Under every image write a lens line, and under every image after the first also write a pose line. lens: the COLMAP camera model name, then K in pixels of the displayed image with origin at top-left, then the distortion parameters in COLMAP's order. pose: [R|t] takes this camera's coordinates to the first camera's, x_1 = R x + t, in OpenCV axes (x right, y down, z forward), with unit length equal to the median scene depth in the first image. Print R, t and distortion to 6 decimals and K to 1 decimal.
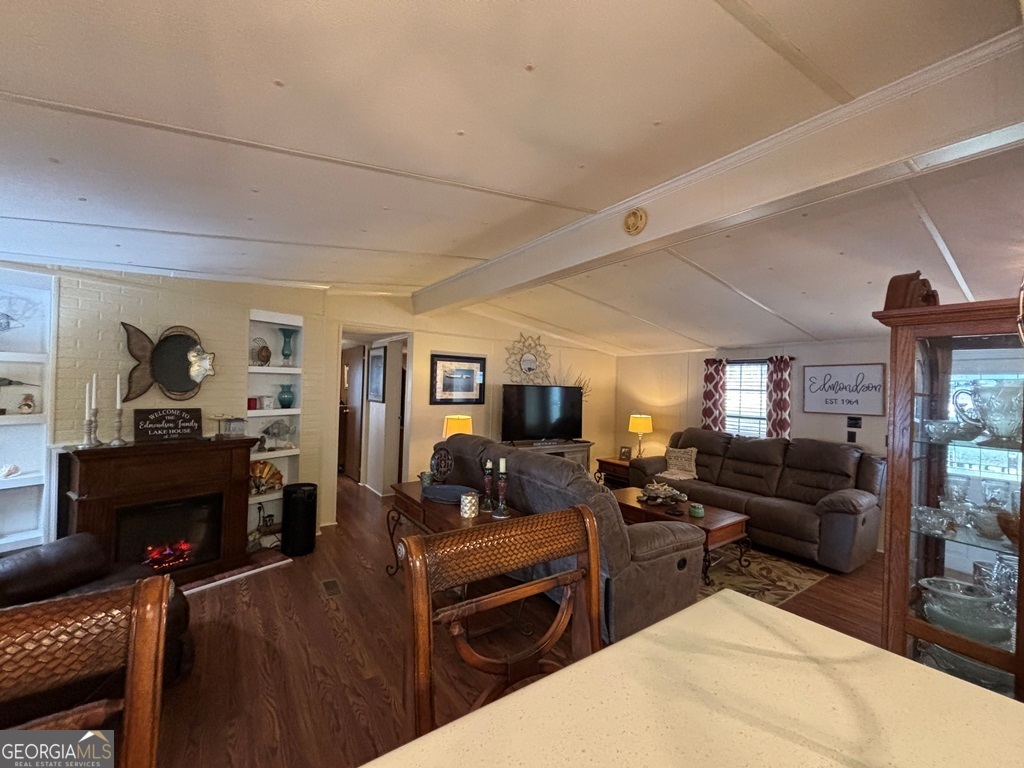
lens RADIAL K [[417.1, 0, 512.0], [0, 417.1, 386.5], [0, 0, 1]] dist [0.004177, -0.000003]
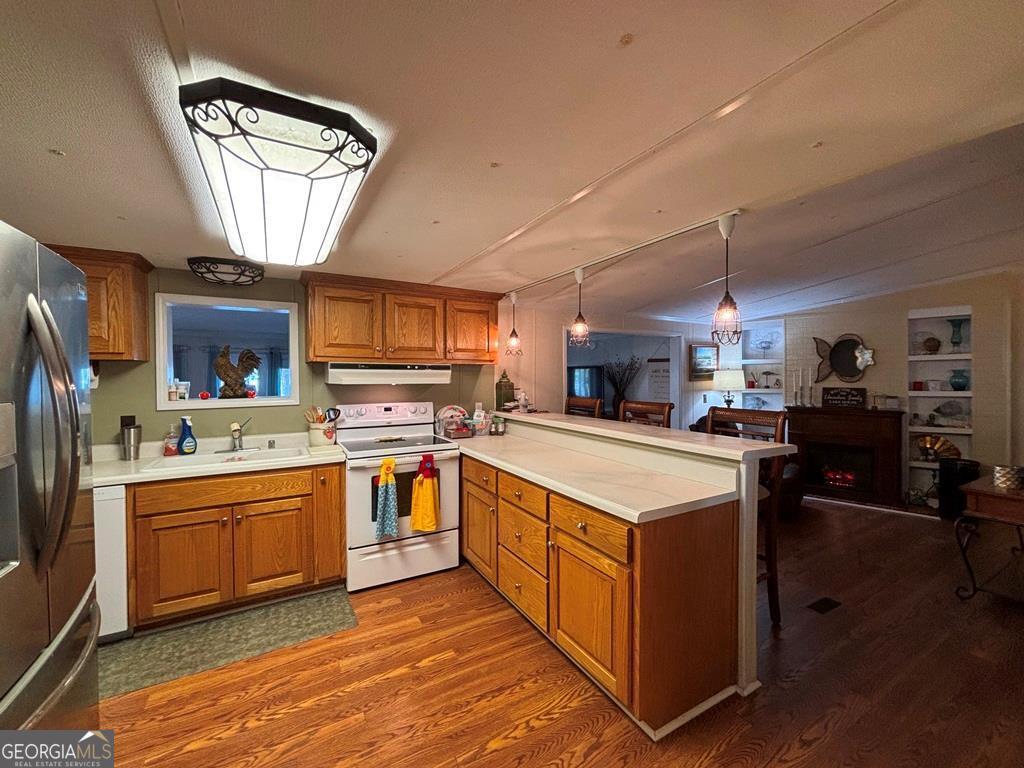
lens RADIAL K [[417.1, 0, 513.9], [0, 417.1, 382.1], [0, 0, 1]] dist [0.004177, -0.000003]
pose [[-0.112267, -0.015188, -0.993562, 0.674953], [0.002460, 0.999876, -0.015563, 0.042006], [0.993675, -0.004191, -0.112216, -0.036670]]
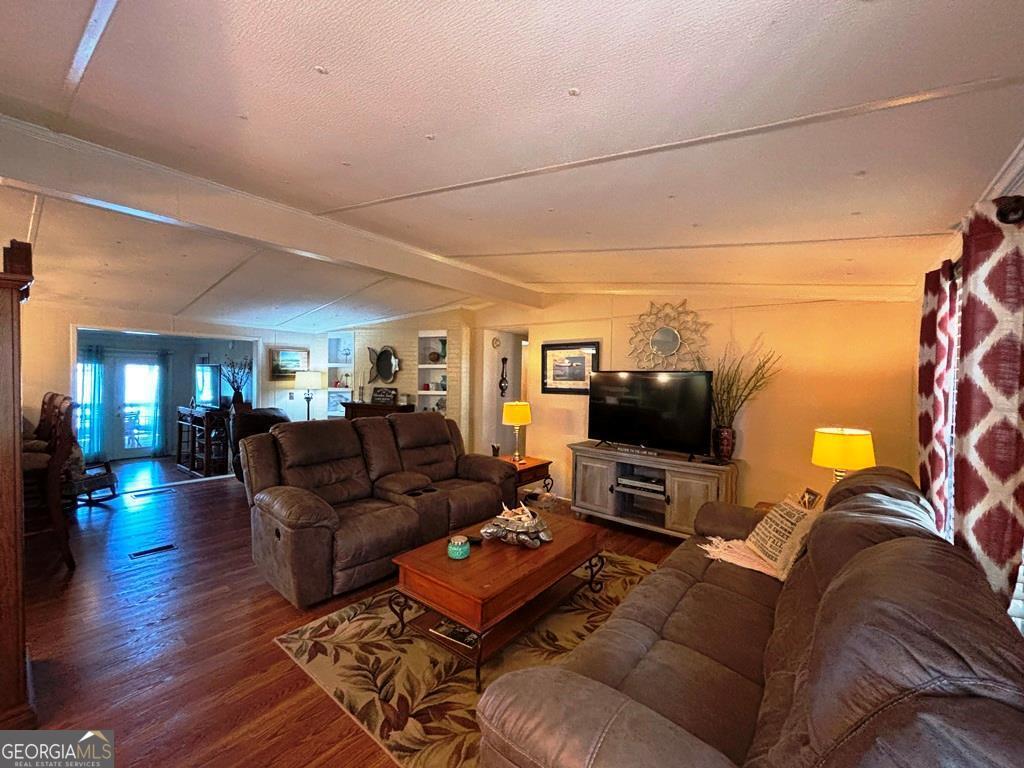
lens RADIAL K [[417.1, 0, 505.3], [0, 417.1, 385.8], [0, 0, 1]] dist [0.004177, -0.000003]
pose [[0.255109, -0.008256, -0.966877, 0.981800], [-0.010731, 0.999878, -0.011369, 0.047644], [0.966853, 0.013276, 0.254989, 0.814050]]
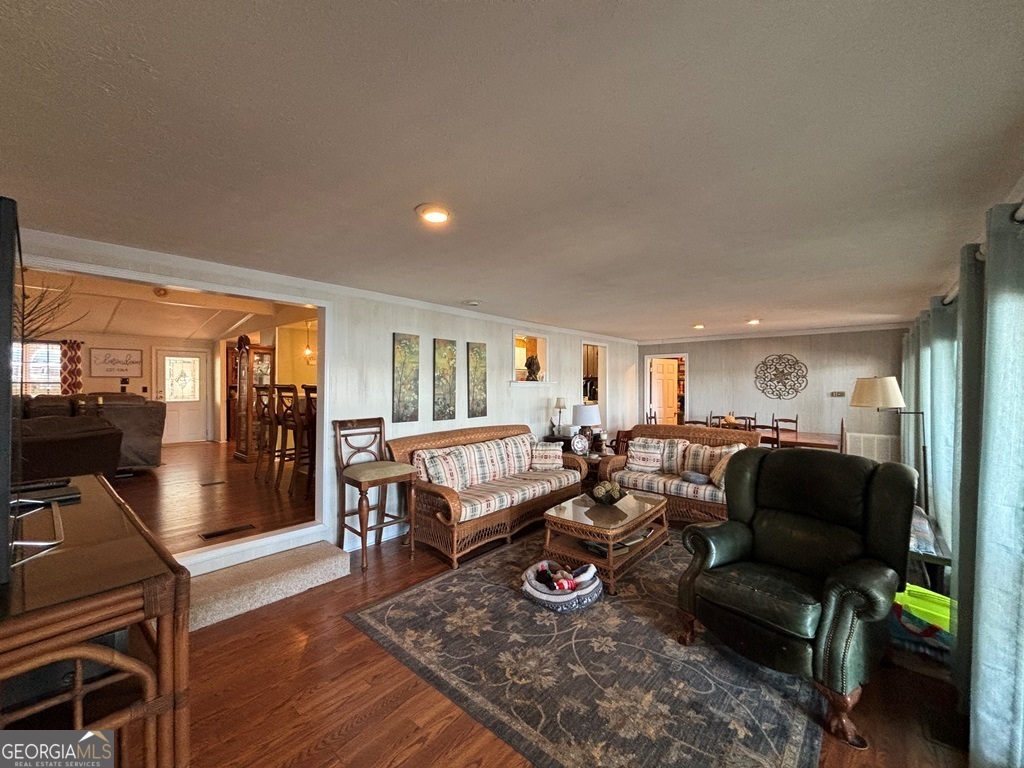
lens RADIAL K [[417.1, 0, 508.1], [0, 417.1, 386.5], [0, 0, 1]] dist [0.004177, -0.000003]
pose [[-0.224562, -0.038534, 0.973698, -1.456409], [-0.013846, 0.999243, 0.036351, 0.021229], [-0.974361, -0.005319, -0.224926, -0.236587]]
